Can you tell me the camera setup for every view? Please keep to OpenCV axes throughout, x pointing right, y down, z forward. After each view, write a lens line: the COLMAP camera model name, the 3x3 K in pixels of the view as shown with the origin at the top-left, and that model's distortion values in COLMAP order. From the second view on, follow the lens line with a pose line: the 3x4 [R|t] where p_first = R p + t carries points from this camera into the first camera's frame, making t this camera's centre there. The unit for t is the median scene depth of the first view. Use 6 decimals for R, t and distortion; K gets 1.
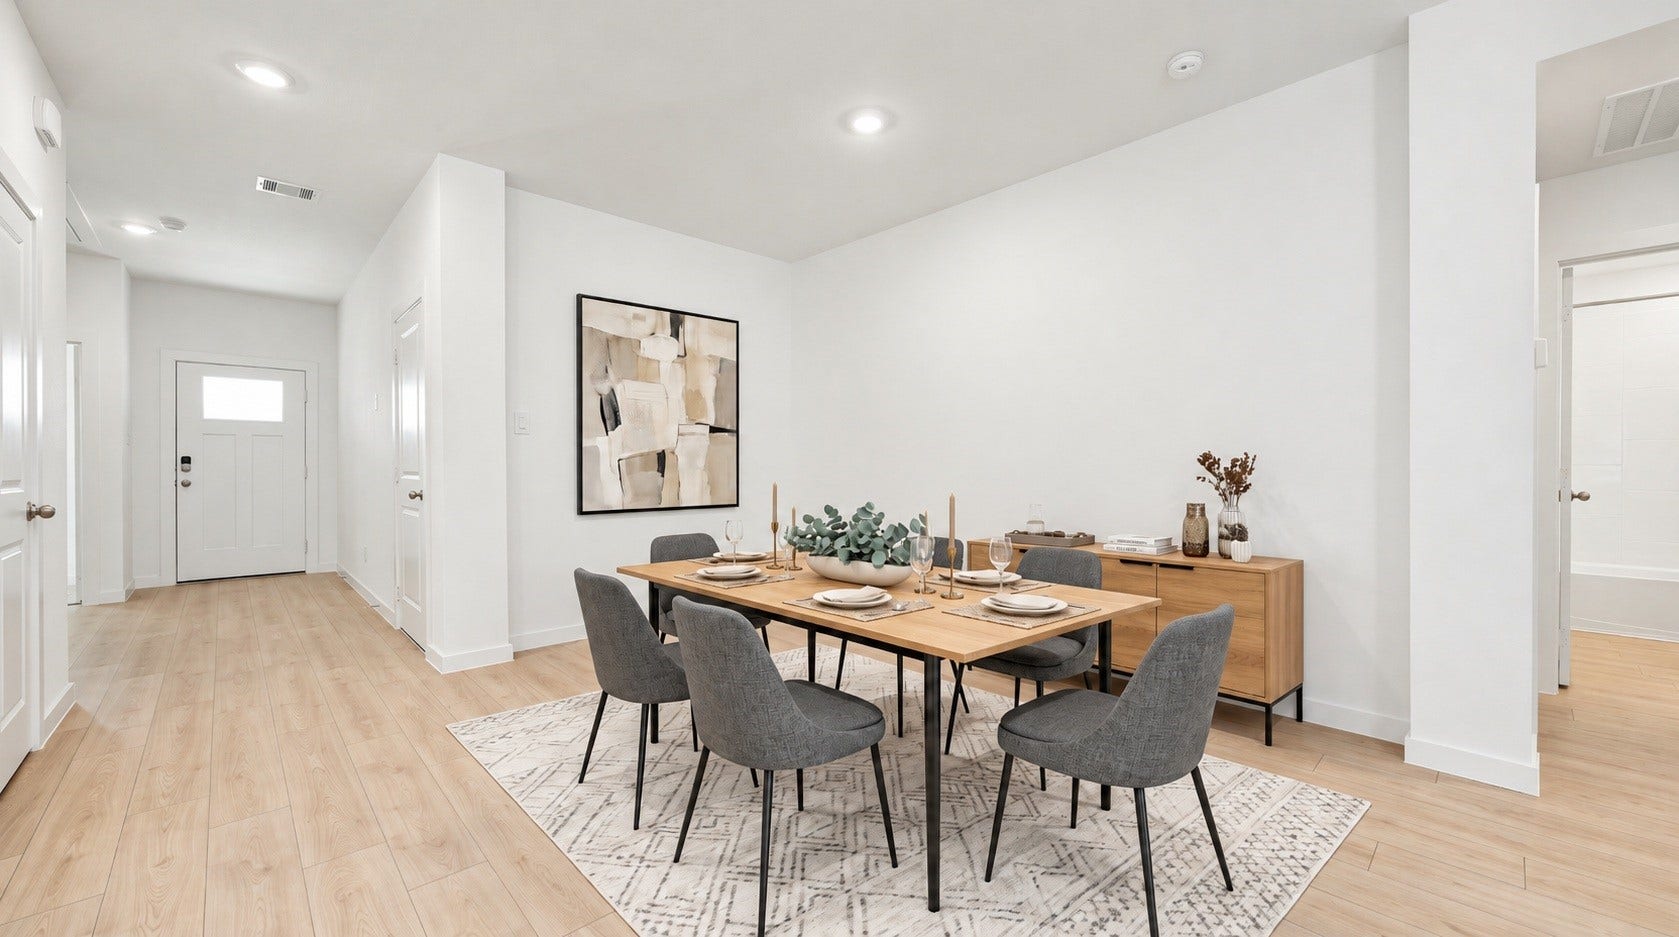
lens RADIAL K [[682.6, 0, 839.5], [0, 682.6, 468.5], [0, 0, 1]] dist [0.001960, 0.000229]
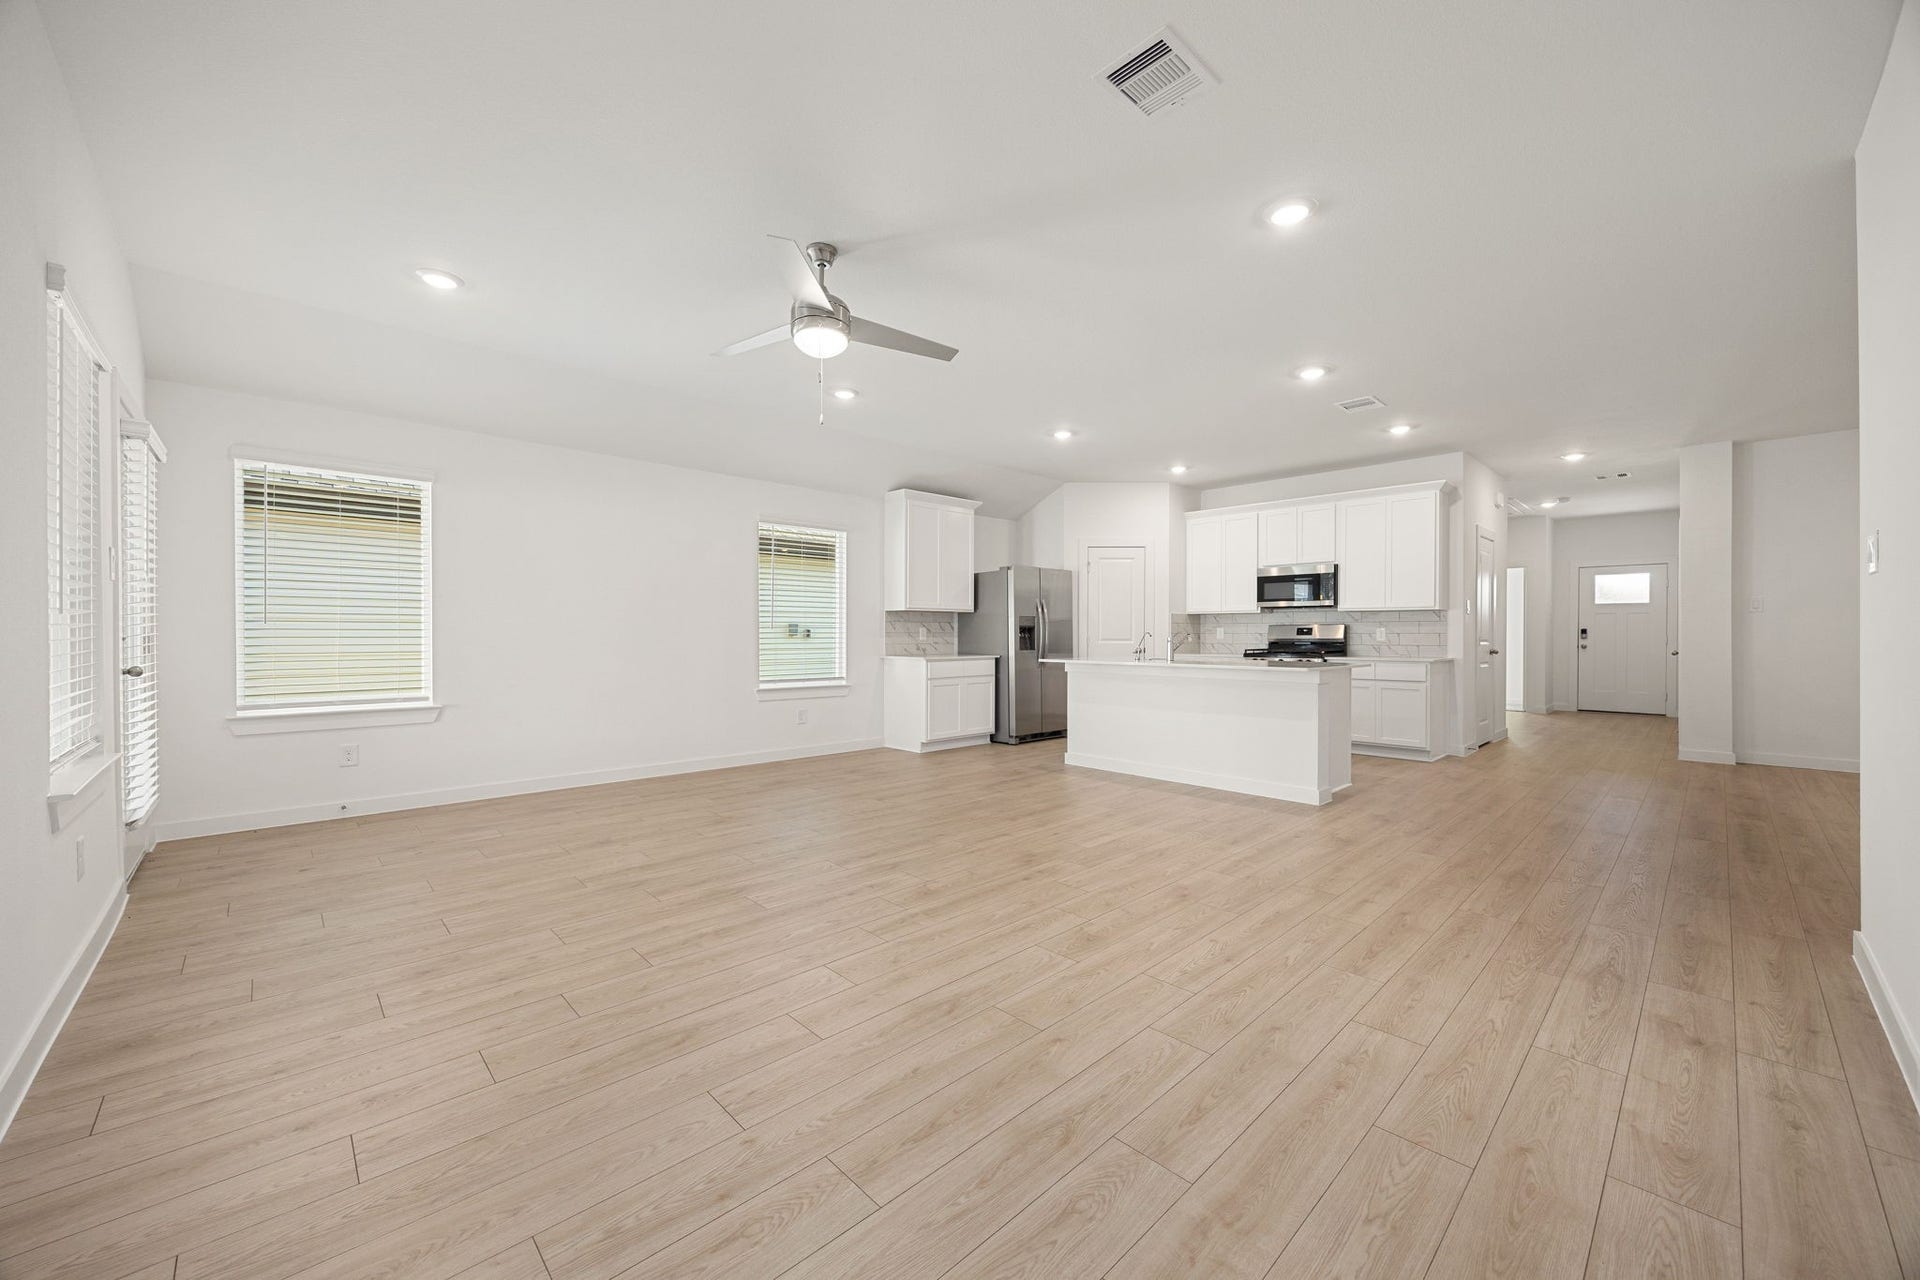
lens RADIAL K [[730.4, 0, 960.0], [0, 730.4, 640.0], [0, 0, 1]] dist [-0.000486, -0.000003]
pose [[0.040019, 0.003434, -0.999193, 0.663545], [-0.002875, 0.999990, 0.003322, 0.005677], [0.999195, 0.002740, 0.040029, -0.496858]]
